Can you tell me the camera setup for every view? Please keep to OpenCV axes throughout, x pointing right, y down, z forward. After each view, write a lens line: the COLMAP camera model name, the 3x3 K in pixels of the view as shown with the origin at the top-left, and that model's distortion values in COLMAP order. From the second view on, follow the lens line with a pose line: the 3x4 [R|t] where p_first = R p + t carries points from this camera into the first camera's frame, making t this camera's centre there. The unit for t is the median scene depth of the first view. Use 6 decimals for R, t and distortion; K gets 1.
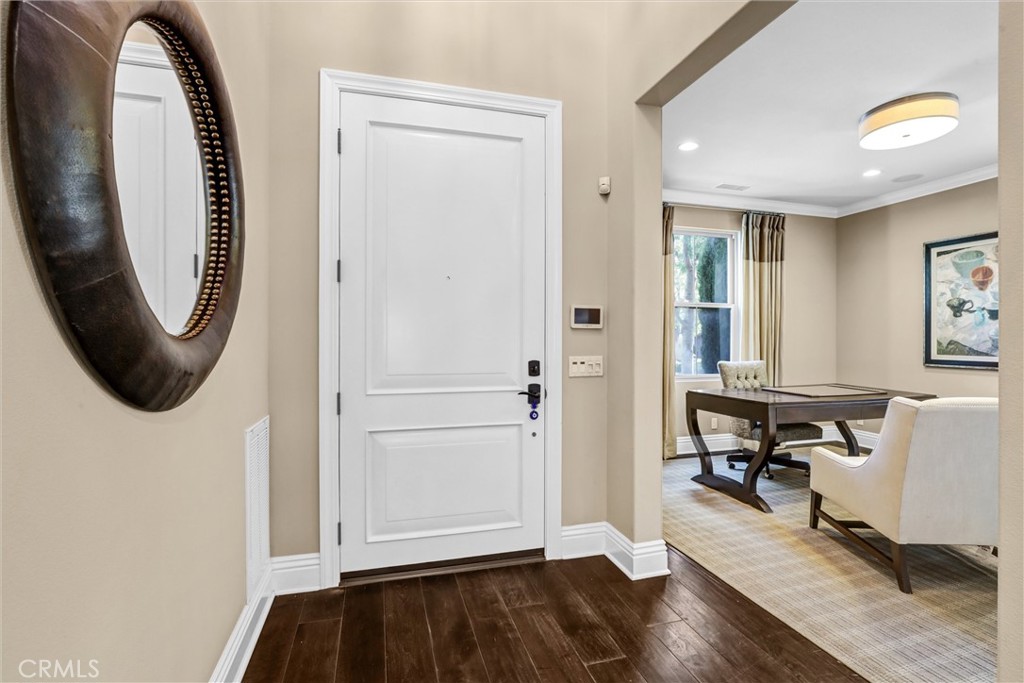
lens RADIAL K [[492.5, 0, 510.9], [0, 492.5, 334.6], [0, 0, 1]] dist [-0.022053, 0.000704]
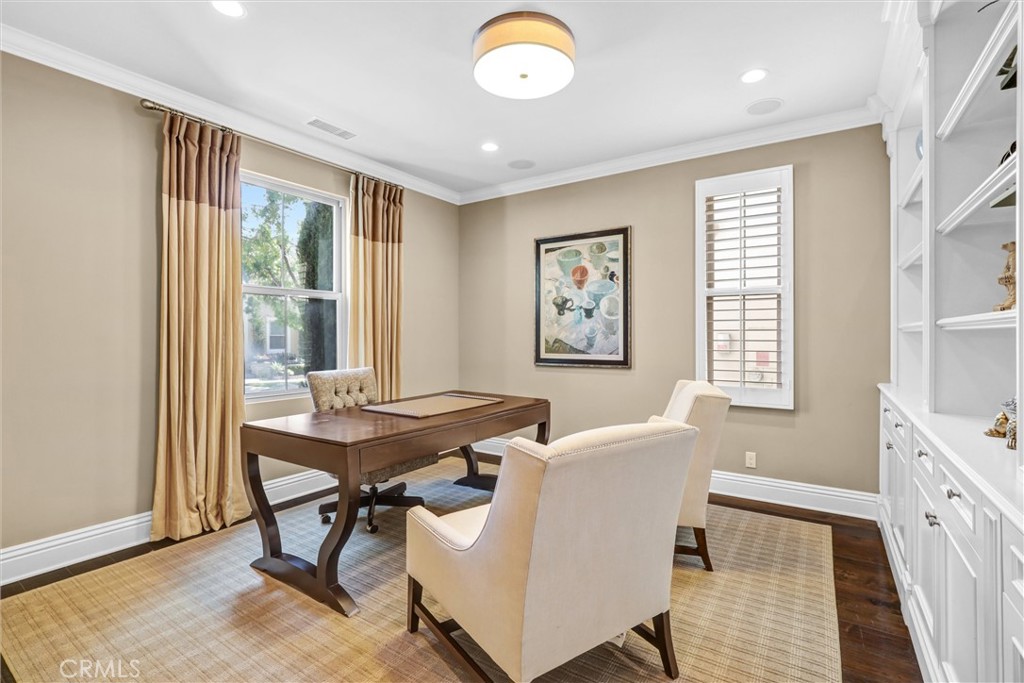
lens RADIAL K [[492.5, 0, 514.8], [0, 492.5, 335.8], [0, 0, 1]] dist [-0.022053, 0.000704]
pose [[0.777754, -0.003978, 0.628556, 0.208939], [0.001696, 0.999990, 0.004230, 0.001566], [-0.628567, -0.002224, 0.777753, 0.267586]]
